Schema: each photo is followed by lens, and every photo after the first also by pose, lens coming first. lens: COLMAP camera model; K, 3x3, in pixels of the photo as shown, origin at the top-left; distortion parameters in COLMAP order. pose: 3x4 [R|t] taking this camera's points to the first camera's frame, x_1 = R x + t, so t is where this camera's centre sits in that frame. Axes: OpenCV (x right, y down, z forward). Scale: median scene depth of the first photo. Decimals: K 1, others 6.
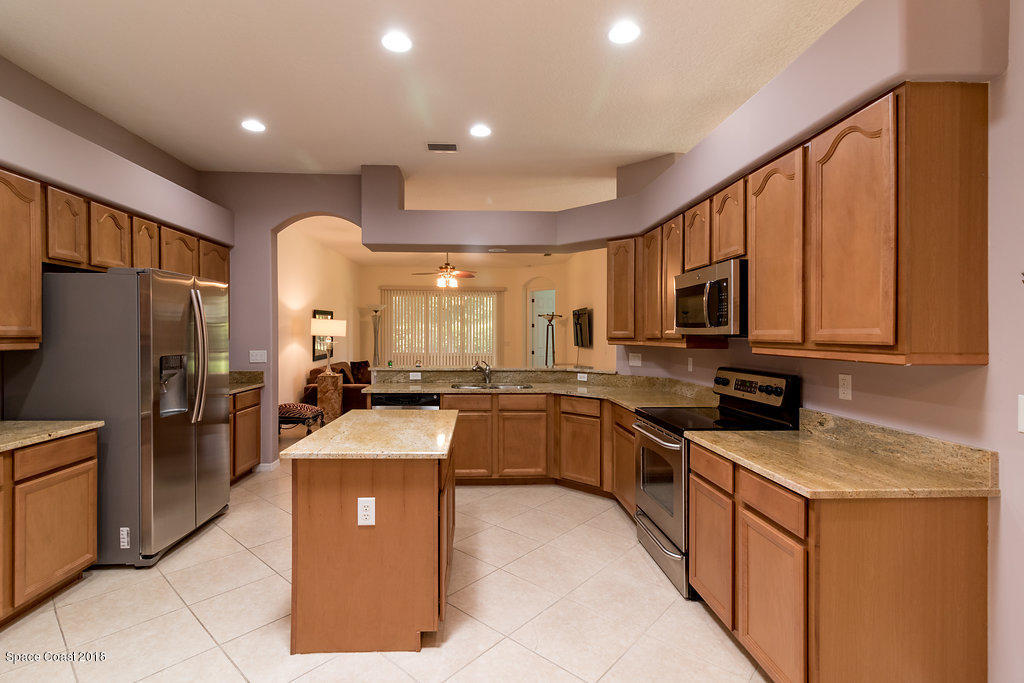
lens RADIAL K [[483.5, 0, 508.4], [0, 483.5, 337.6], [0, 0, 1]] dist [0.009707, -0.000747]
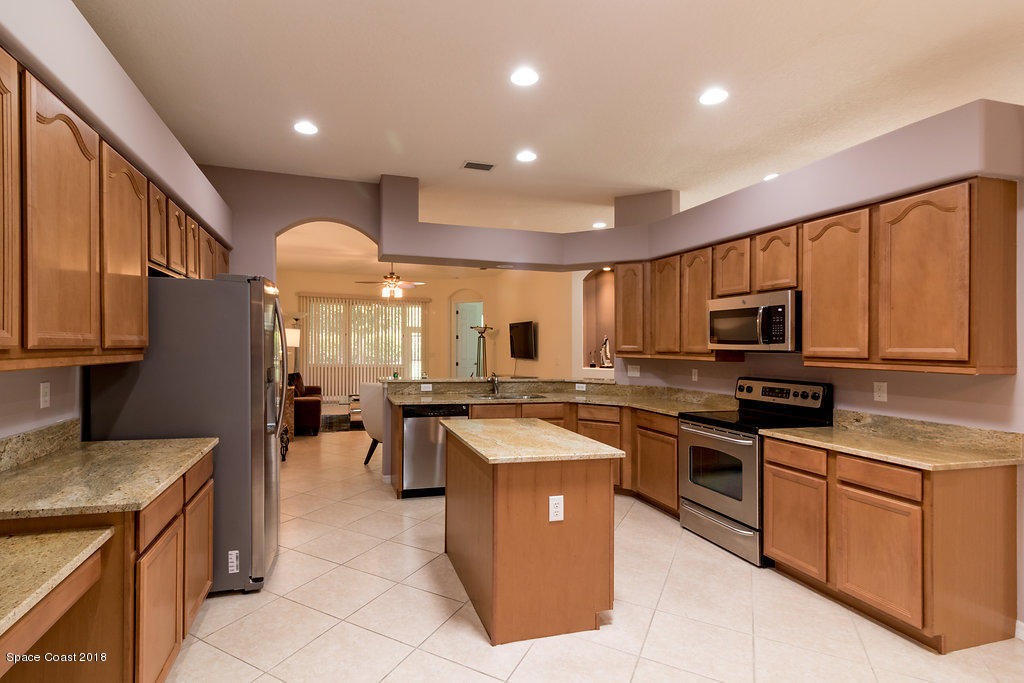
lens RADIAL K [[483.5, 0, 514.1], [0, 483.5, 347.8], [0, 0, 1]] dist [0.009707, -0.000747]
pose [[0.971878, 0.009187, 0.235305, -0.486508], [-0.008710, 0.999957, -0.003068, -0.003407], [-0.235324, 0.000932, 0.971917, -0.039432]]
